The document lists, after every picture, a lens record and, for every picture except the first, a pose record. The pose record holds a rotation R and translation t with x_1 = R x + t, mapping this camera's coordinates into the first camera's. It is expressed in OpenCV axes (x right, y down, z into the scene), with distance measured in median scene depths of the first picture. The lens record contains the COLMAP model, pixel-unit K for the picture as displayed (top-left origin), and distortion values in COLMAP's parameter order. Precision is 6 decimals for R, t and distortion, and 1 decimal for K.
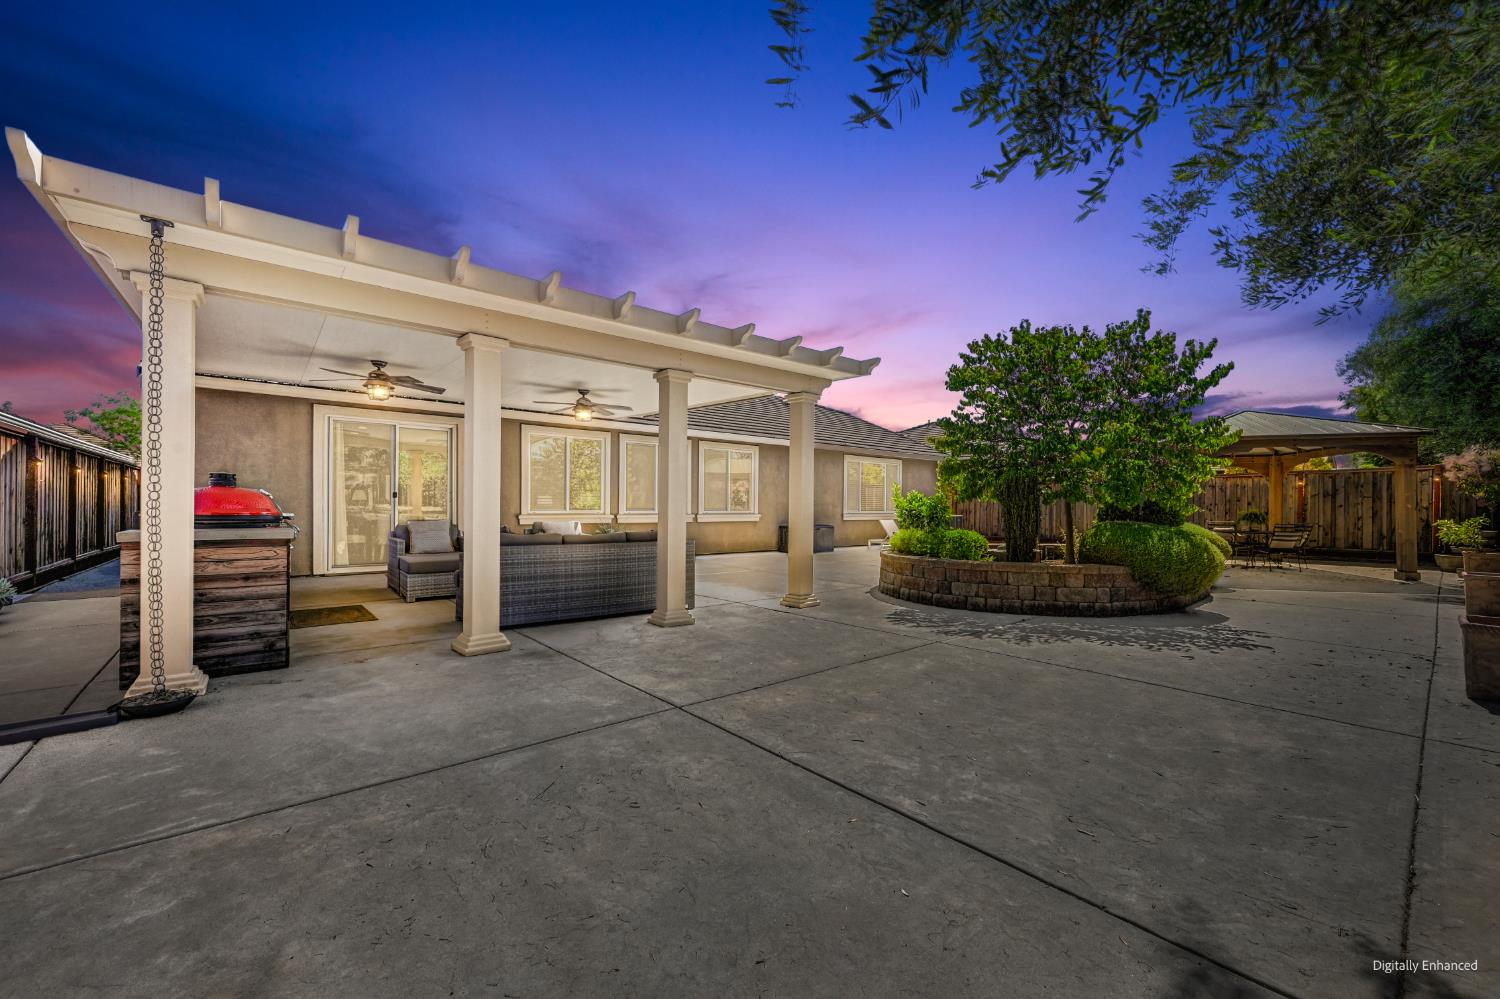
lens RADIAL K [[580.9, 0, 750.7], [0, 580.9, 508.4], [0, 0, 1]] dist [-0.000309, 0.000008]
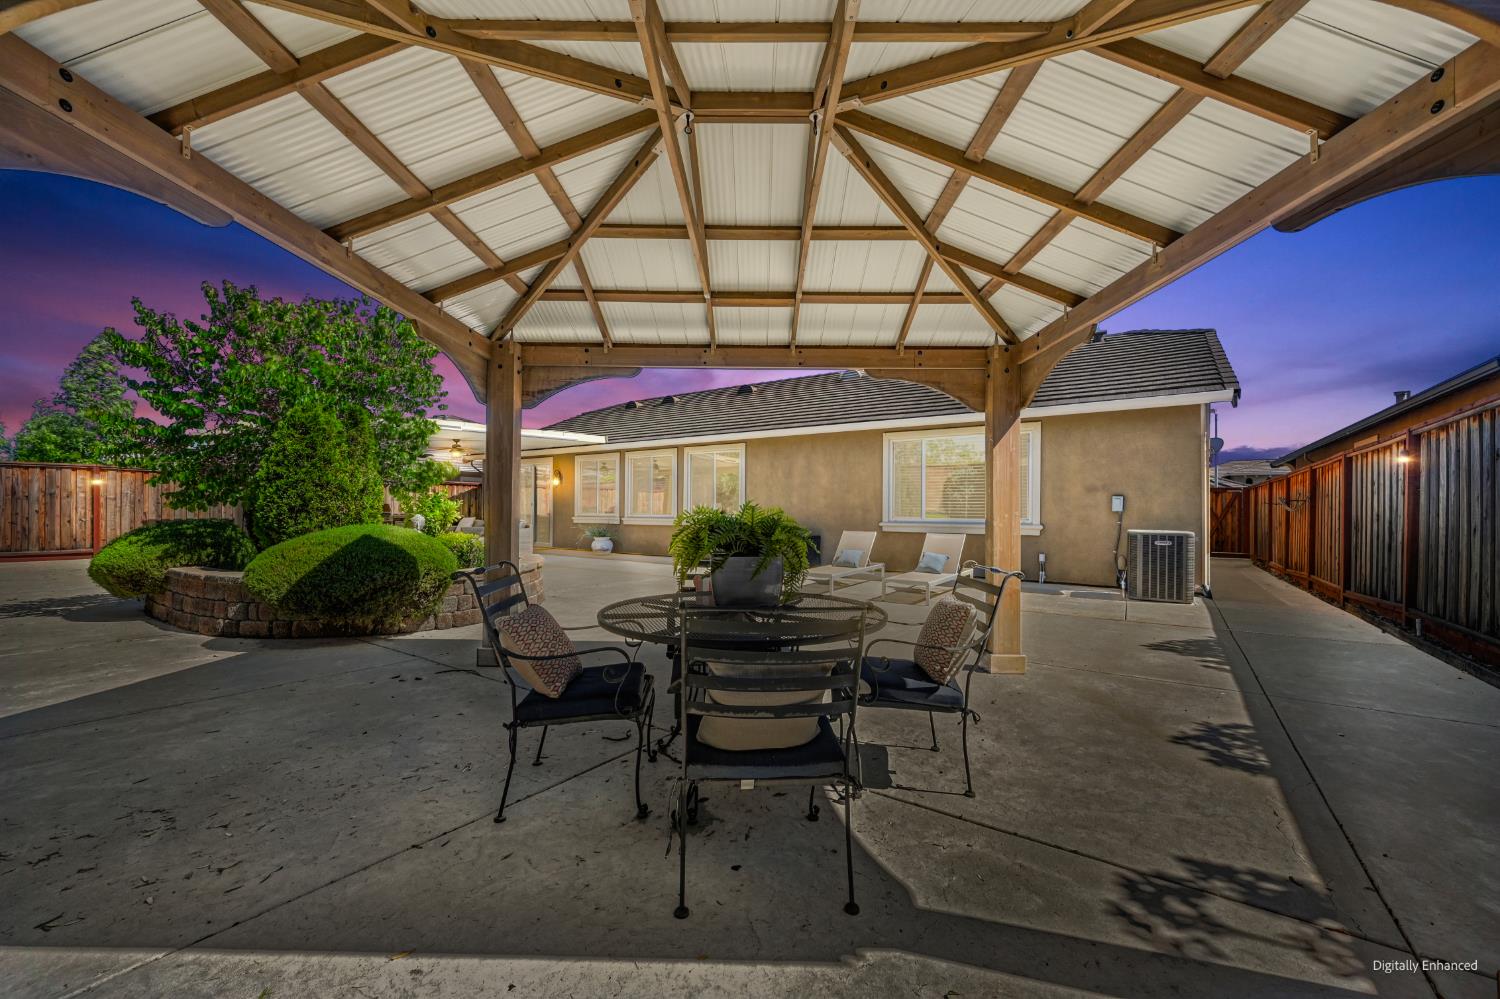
lens RADIAL K [[593.9, 0, 750.0], [0, 593.9, 499.5], [0, 0, 1]] dist [-0.000804, -0.000091]
pose [[0.258436, -0.022697, -0.965762, 1.513670], [-0.007777, 0.999643, -0.025574, 0.005034], [0.965997, 0.014120, 0.258167, 1.311841]]
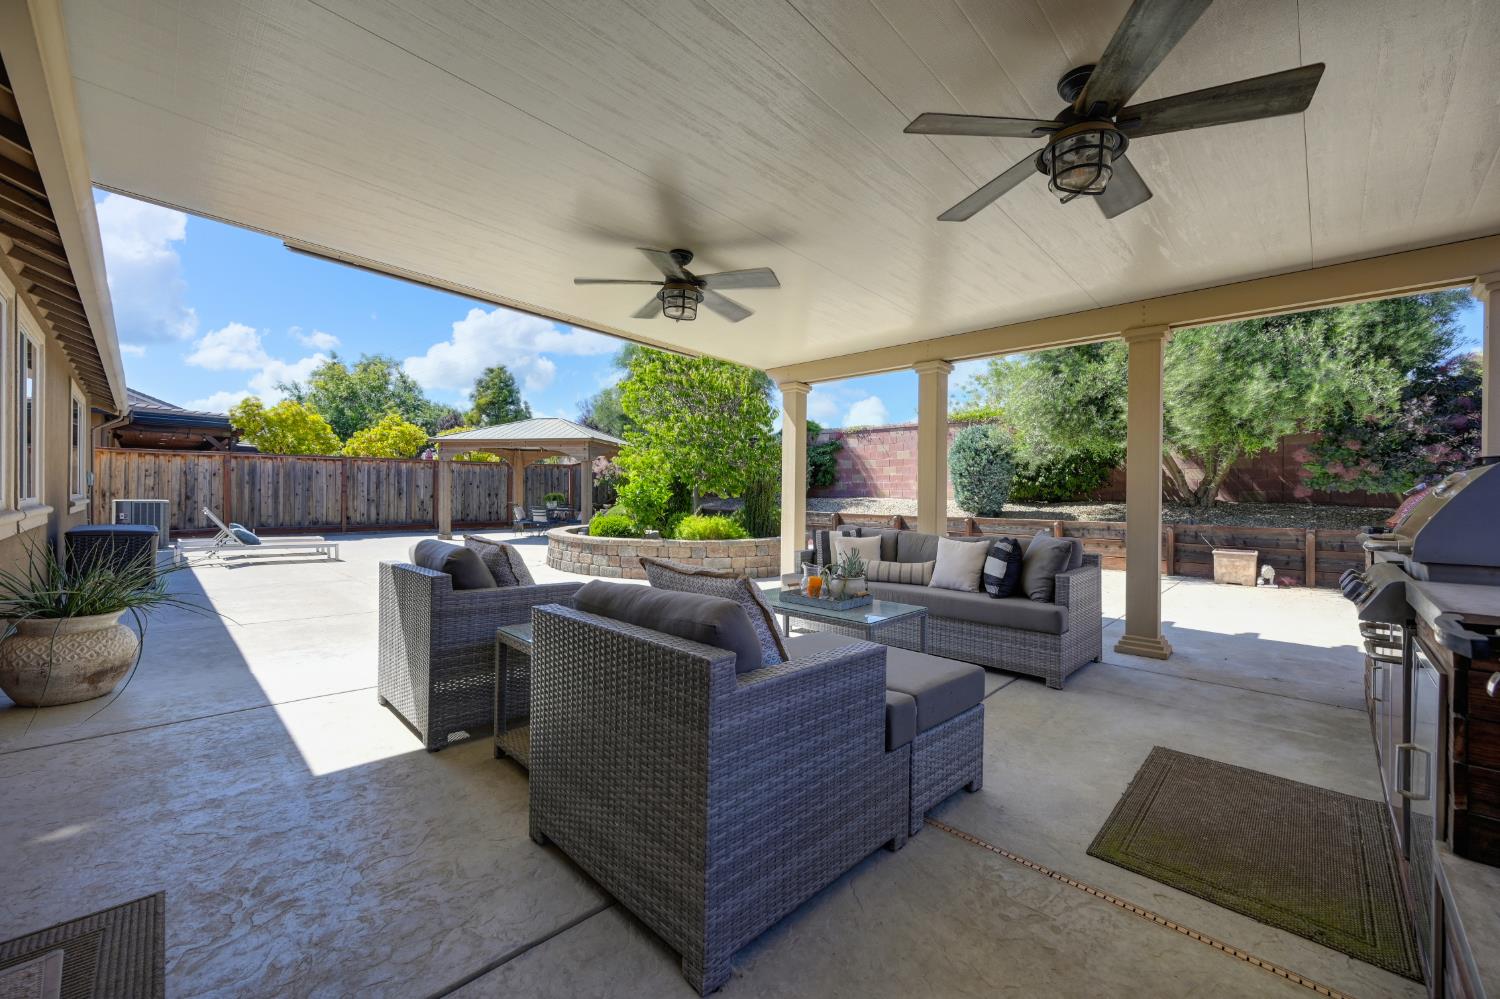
lens RADIAL K [[593.9, 0, 750.0], [0, 593.9, 499.5], [0, 0, 1]] dist [-0.000804, -0.000091]
pose [[-0.096481, -0.014748, 0.995226, -0.750302], [-0.011256, 0.999842, 0.013726, -0.009170], [-0.995271, -0.009878, -0.096632, 0.949631]]
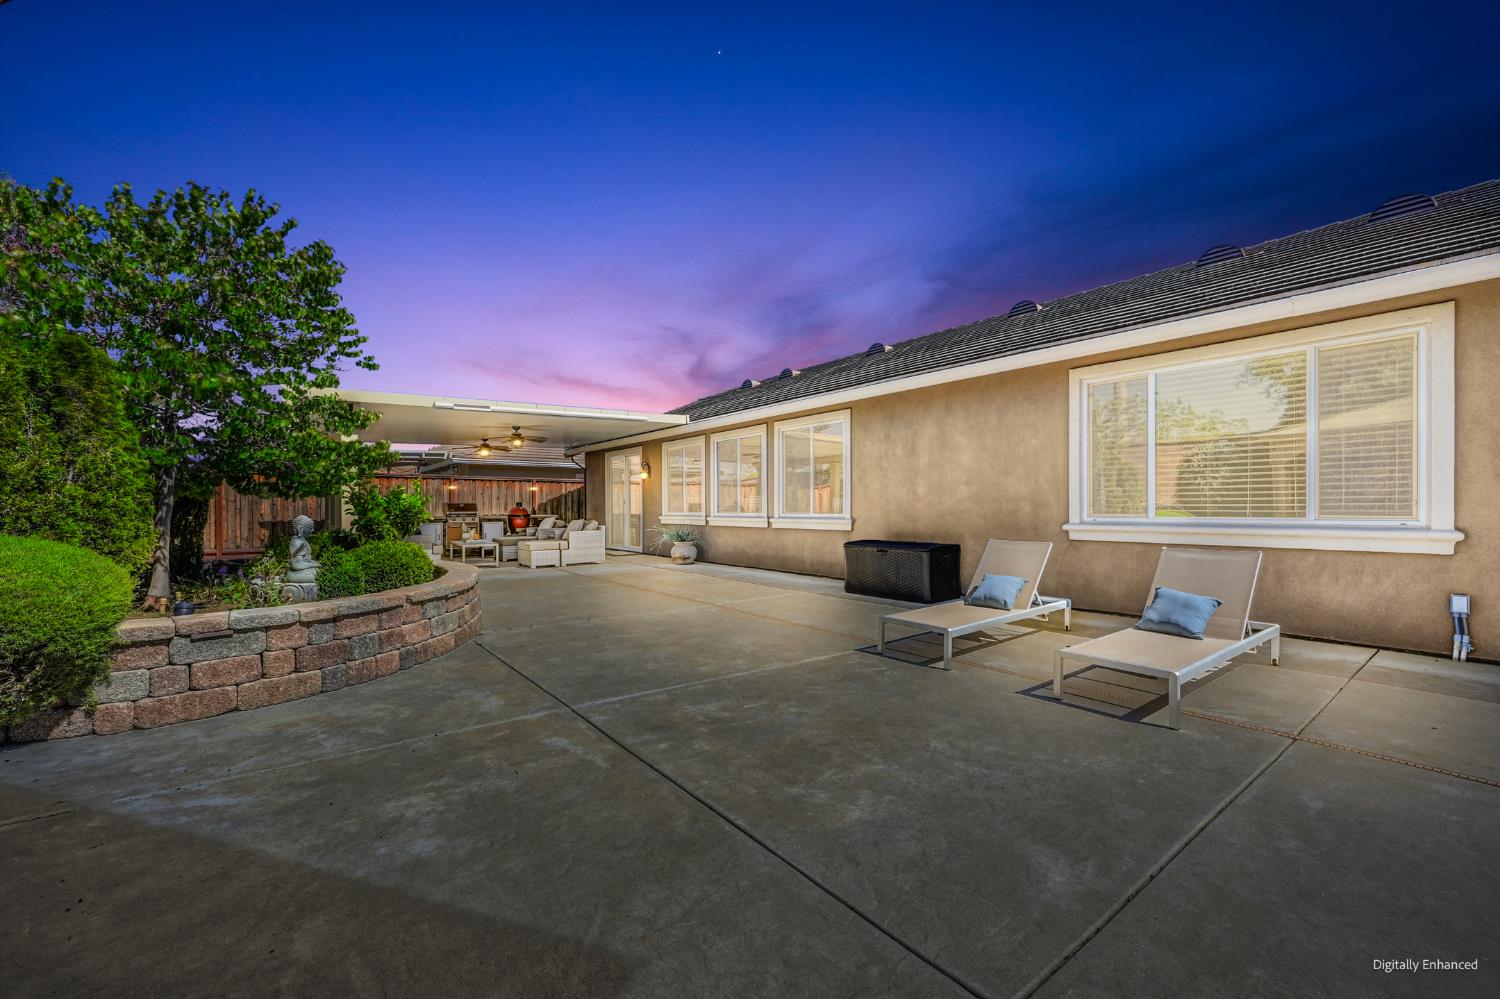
lens RADIAL K [[593.9, 0, 750.0], [0, 593.9, 499.5], [0, 0, 1]] dist [-0.000804, -0.000091]
pose [[-0.037512, -0.021259, -0.999070, 1.090894], [-0.001051, 0.999774, -0.021234, 0.004381], [0.999296, 0.000254, -0.037525, 1.557298]]
